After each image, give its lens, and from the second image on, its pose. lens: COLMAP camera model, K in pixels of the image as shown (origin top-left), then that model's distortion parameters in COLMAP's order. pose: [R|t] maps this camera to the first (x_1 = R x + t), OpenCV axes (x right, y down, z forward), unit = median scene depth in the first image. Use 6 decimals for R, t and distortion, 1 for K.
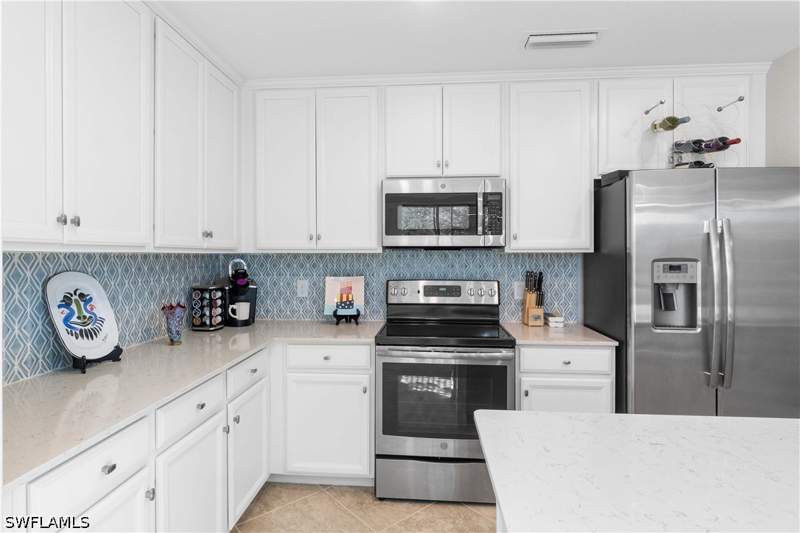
lens RADIAL K [[419.4, 0, 399.4], [0, 419.4, 257.0], [0, 0, 1]] dist [-0.001781, 0.000002]
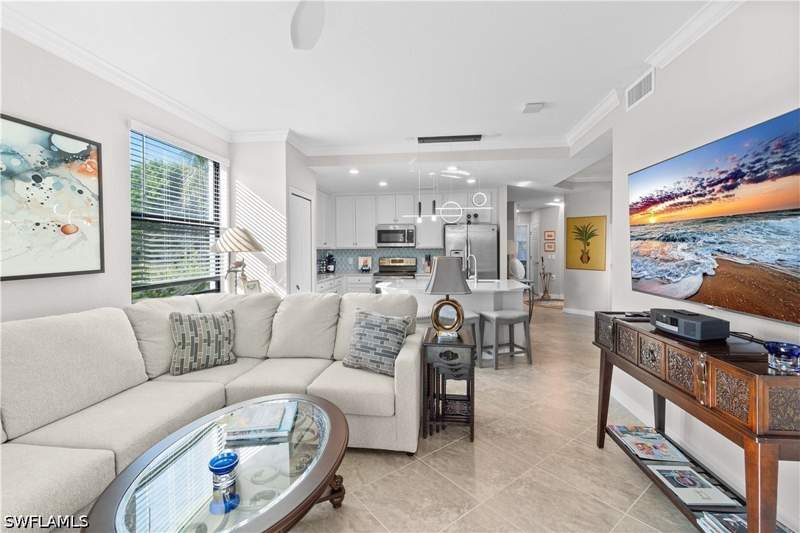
lens RADIAL K [[361.8, 0, 401.6], [0, 361.8, 253.5], [0, 0, 1]] dist [-0.000378, -0.000160]
pose [[0.999448, -0.004379, -0.032919, 0.233532], [0.004596, 0.999968, 0.006524, 0.008693], [0.032890, -0.006672, 0.999437, -1.696389]]
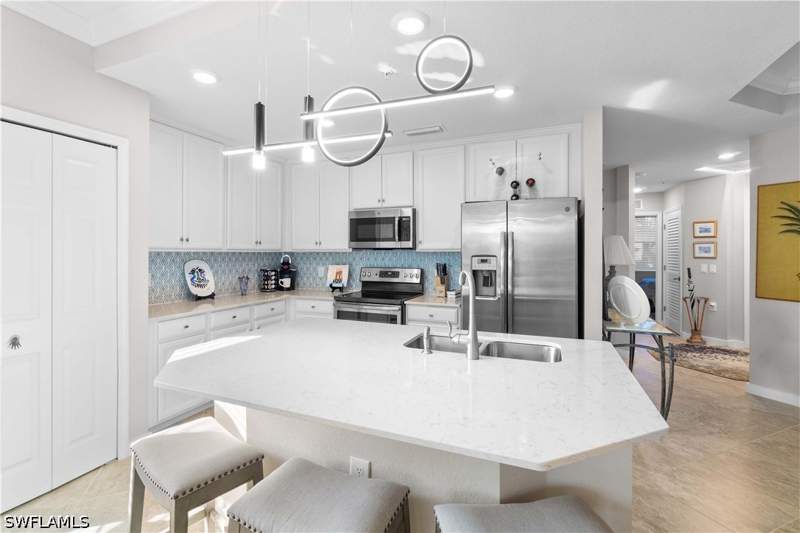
lens RADIAL K [[361.8, 0, 401.6], [0, 361.8, 253.5], [0, 0, 1]] dist [-0.000378, -0.000160]
pose [[0.950413, 0.002062, -0.310983, 0.644301], [-0.003048, 0.999992, -0.002684, 0.001272], [0.310975, 0.003499, 0.950412, -0.391380]]
